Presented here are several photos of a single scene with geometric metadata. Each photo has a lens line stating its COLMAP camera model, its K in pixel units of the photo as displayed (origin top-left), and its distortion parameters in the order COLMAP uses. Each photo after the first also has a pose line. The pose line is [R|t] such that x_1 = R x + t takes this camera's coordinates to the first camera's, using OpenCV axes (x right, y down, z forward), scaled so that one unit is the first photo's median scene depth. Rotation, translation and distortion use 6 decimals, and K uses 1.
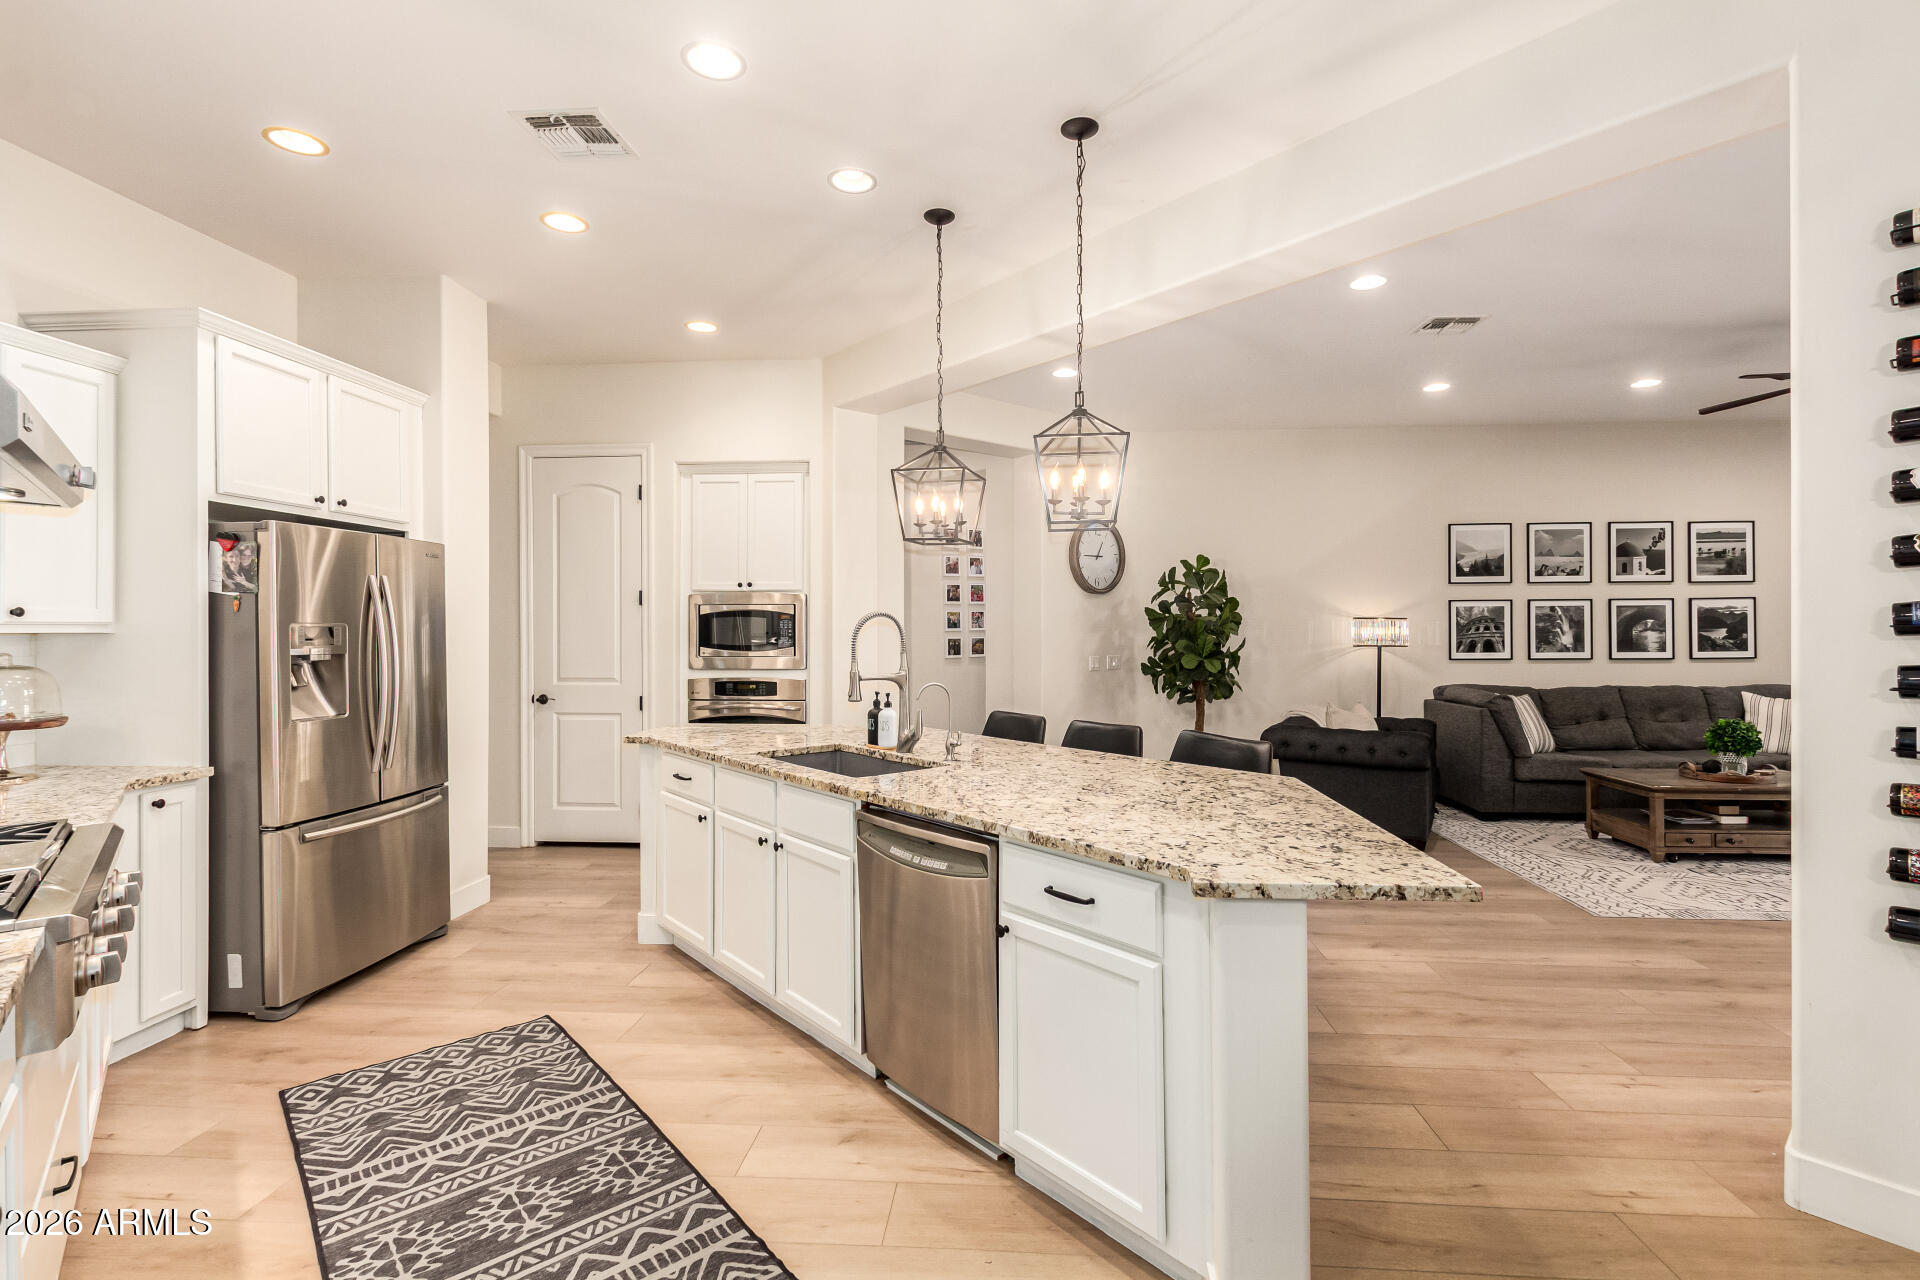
lens RADIAL K [[883.2, 0, 963.7], [0, 883.2, 639.5], [0, 0, 1]] dist [0.001928, -0.000173]
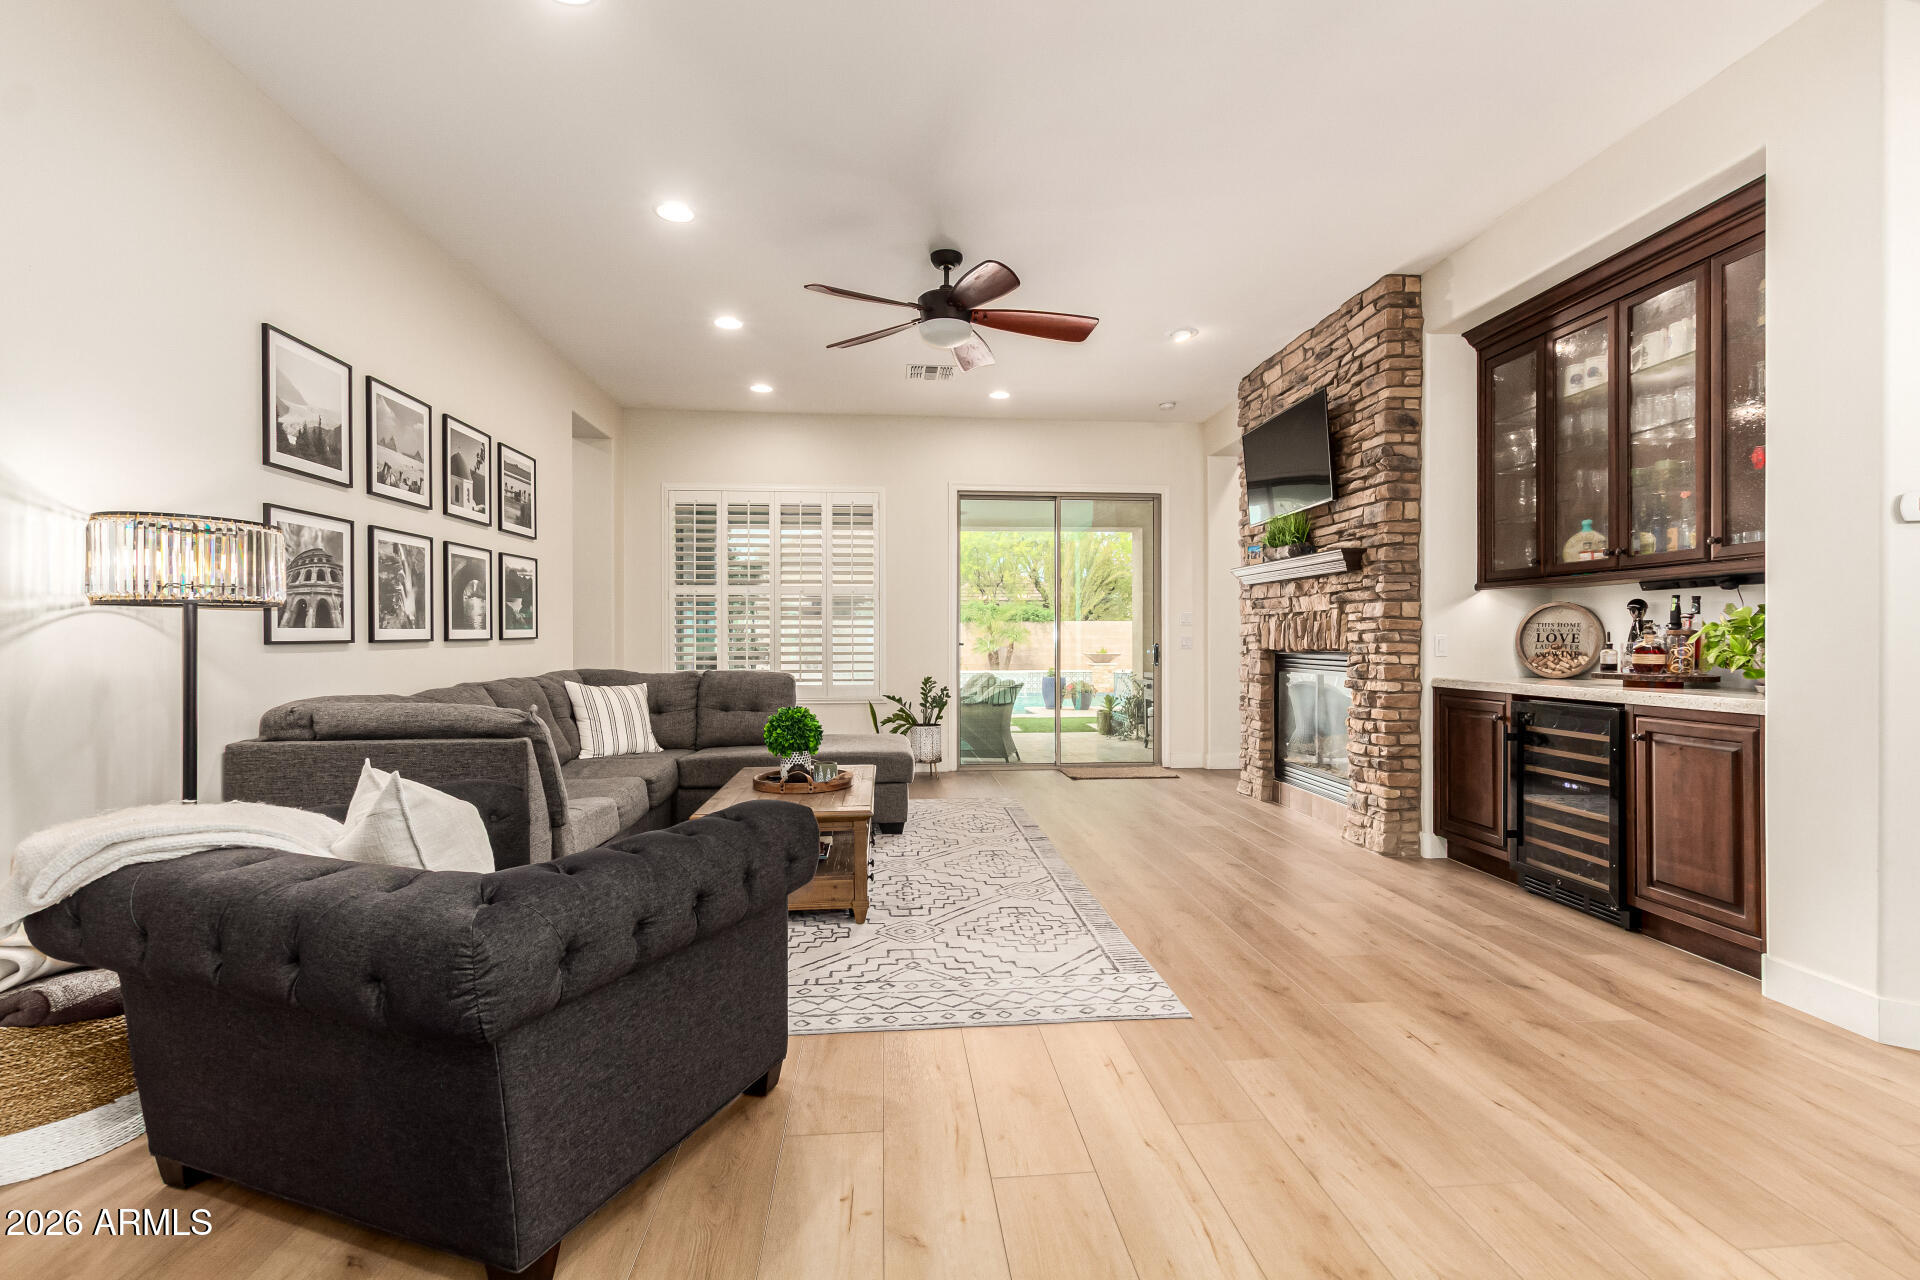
lens RADIAL K [[883.2, 0, 965.9], [0, 883.2, 636.2], [0, 0, 1]] dist [0.001928, -0.000173]
pose [[-0.200794, 0.002142, 0.979631, 0.065548], [-0.000631, 0.999997, -0.002316, 0.020123], [-0.979633, -0.001083, -0.200792, 0.760122]]
